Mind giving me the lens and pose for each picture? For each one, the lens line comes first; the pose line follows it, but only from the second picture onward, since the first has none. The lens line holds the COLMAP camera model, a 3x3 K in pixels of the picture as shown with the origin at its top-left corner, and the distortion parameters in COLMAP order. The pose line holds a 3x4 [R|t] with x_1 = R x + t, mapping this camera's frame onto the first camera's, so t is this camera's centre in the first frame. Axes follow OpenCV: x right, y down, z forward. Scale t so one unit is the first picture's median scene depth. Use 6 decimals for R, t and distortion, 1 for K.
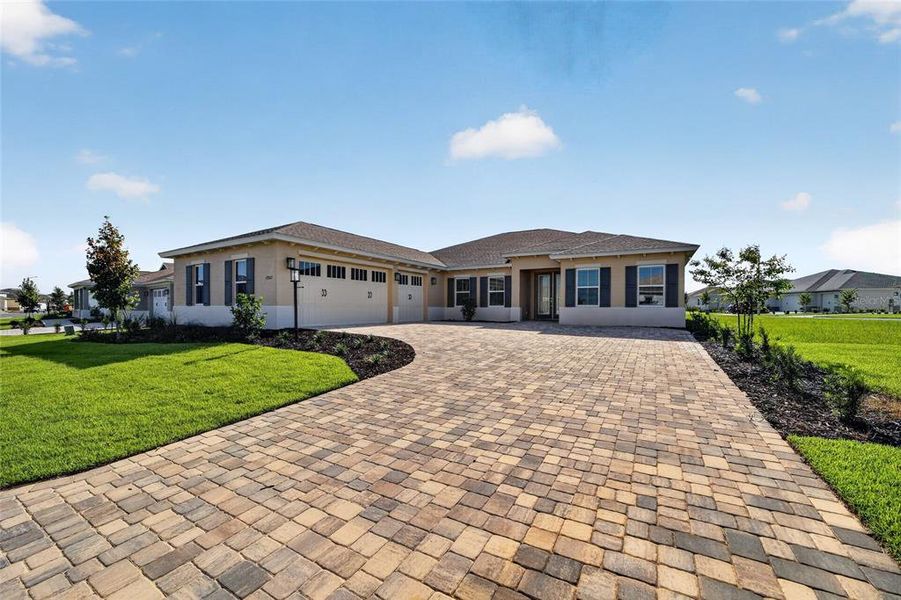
lens RADIAL K [[348.1, 0, 450.1], [0, 348.1, 306.6], [0, 0, 1]] dist [-0.016538, -0.000055]
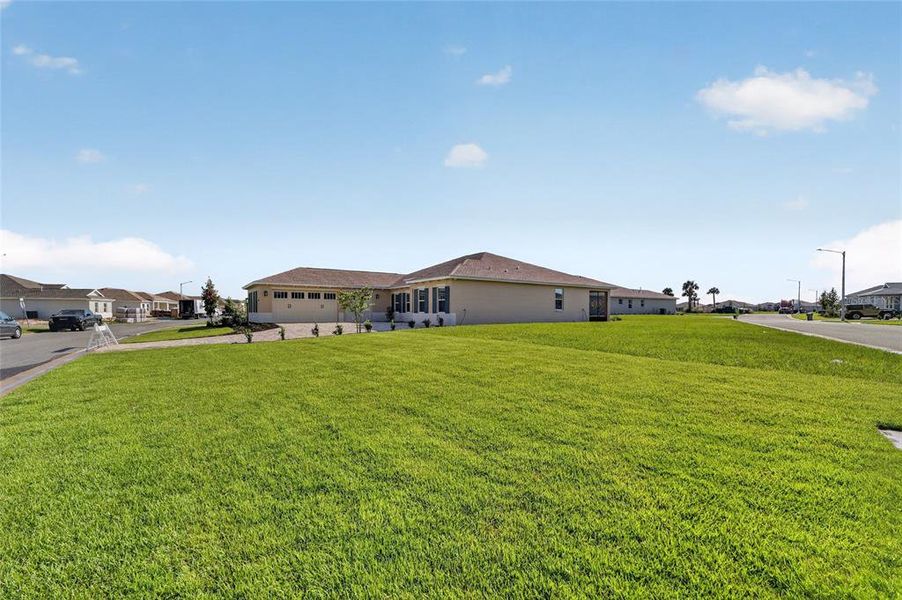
lens RADIAL K [[348.5, 0, 448.7], [0, 348.5, 309.3], [0, 0, 1]] dist [-0.016538, -0.000055]
pose [[0.916457, -0.004648, -0.400107, 1.043525], [0.003867, 0.999989, -0.002758, -0.010637], [0.400115, 0.000980, 0.916464, -0.390865]]
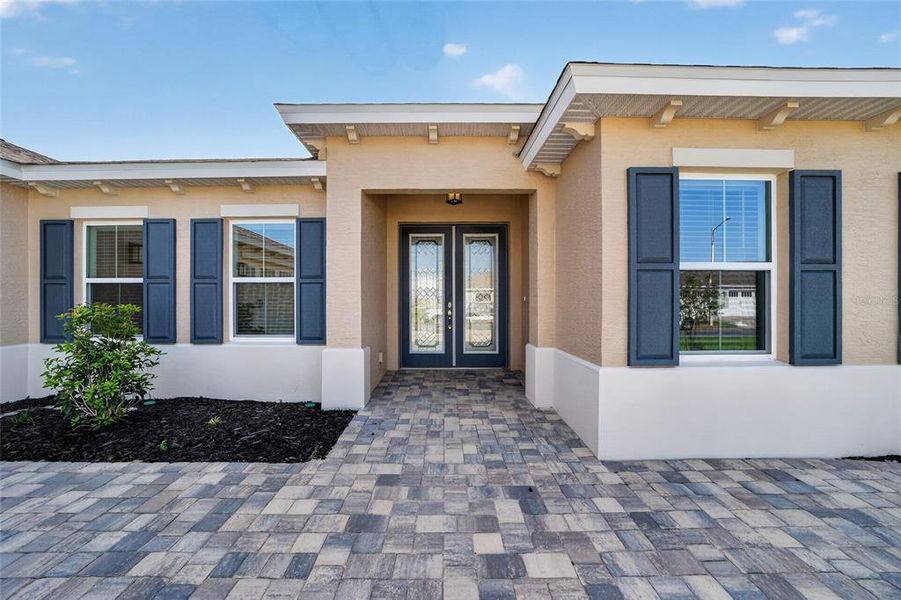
lens RADIAL K [[348.1, 0, 442.4], [0, 348.1, 302.6], [0, 0, 1]] dist [-0.016538, -0.000055]
pose [[0.860178, -0.006556, 0.509952, 0.133785], [0.004200, 0.999975, 0.005773, -0.032555], [-0.509977, -0.002824, 0.860183, 0.821299]]
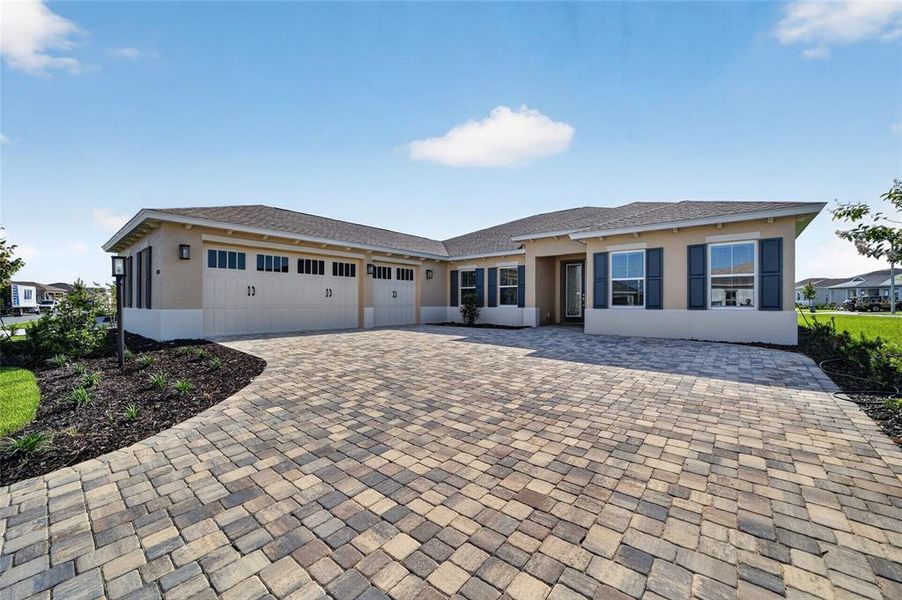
lens RADIAL K [[348.5, 0, 451.7], [0, 348.5, 296.7], [0, 0, 1]] dist [-0.016538, -0.000055]
pose [[0.986690, -0.005900, -0.162508, 0.154784], [0.003475, 0.999878, -0.015206, -0.011871], [0.162578, 0.014439, 0.986590, 0.259698]]
